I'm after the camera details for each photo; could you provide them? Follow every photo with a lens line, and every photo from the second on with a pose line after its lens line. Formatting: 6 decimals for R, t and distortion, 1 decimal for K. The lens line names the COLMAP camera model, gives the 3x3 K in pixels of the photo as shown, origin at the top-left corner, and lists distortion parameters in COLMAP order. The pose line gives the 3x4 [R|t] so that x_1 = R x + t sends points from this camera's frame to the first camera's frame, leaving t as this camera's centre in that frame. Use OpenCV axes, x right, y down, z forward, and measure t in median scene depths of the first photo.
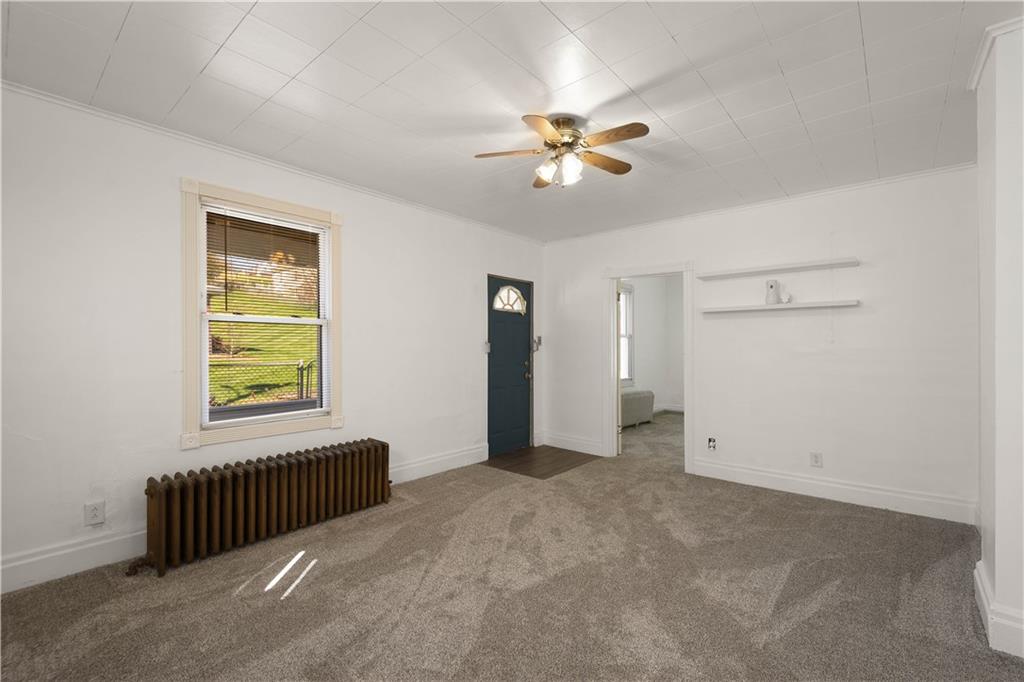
lens RADIAL K [[451.0, 0, 511.0], [0, 451.0, 341.6], [0, 0, 1]] dist [-0.000945, -0.001291]
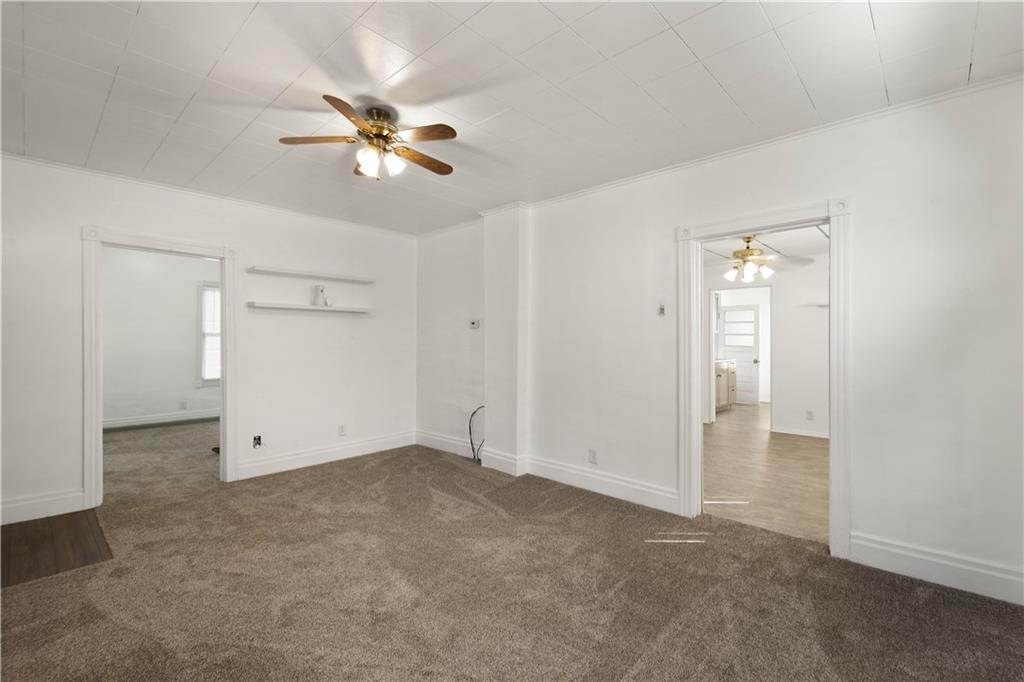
lens RADIAL K [[451.0, 0, 515.5], [0, 451.0, 340.8], [0, 0, 1]] dist [-0.000945, -0.001291]
pose [[0.024258, -0.004009, 0.999698, -0.628587], [-0.011440, 0.999925, 0.004287, -0.004246], [-0.999640, -0.011540, 0.024210, 0.507673]]
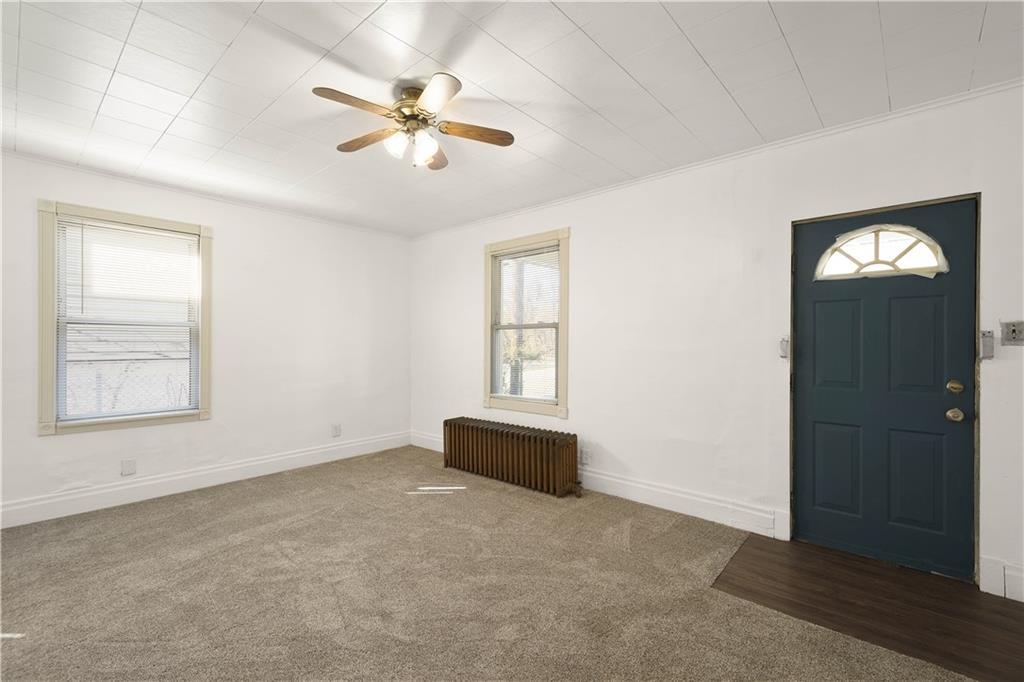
lens RADIAL K [[451.0, 0, 512.7], [0, 451.0, 342.5], [0, 0, 1]] dist [-0.000945, -0.001291]
pose [[-0.029470, 0.003890, -0.999558, 0.743489], [0.012027, 0.999921, 0.003536, -0.001774], [0.999493, -0.011917, -0.029515, 0.909481]]
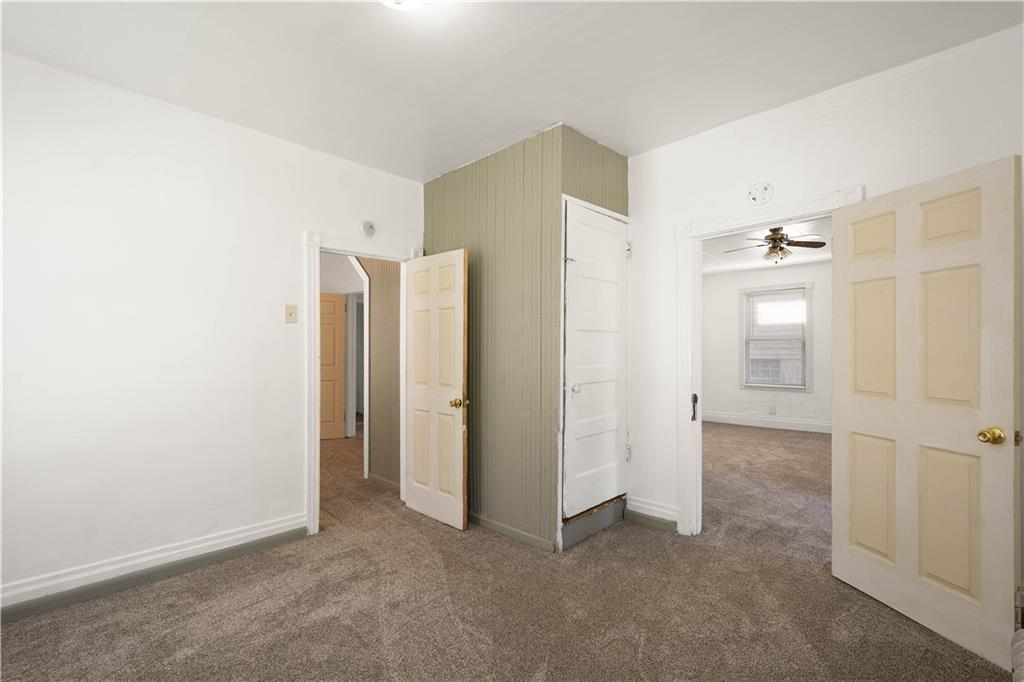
lens RADIAL K [[451.0, 0, 512.5], [0, 451.0, 343.1], [0, 0, 1]] dist [-0.000945, -0.001291]
pose [[-0.997196, 0.004771, 0.074685, 0.779447], [0.003547, 0.999857, -0.016513, 0.000645], [-0.074753, -0.016201, -0.997070, 2.984166]]
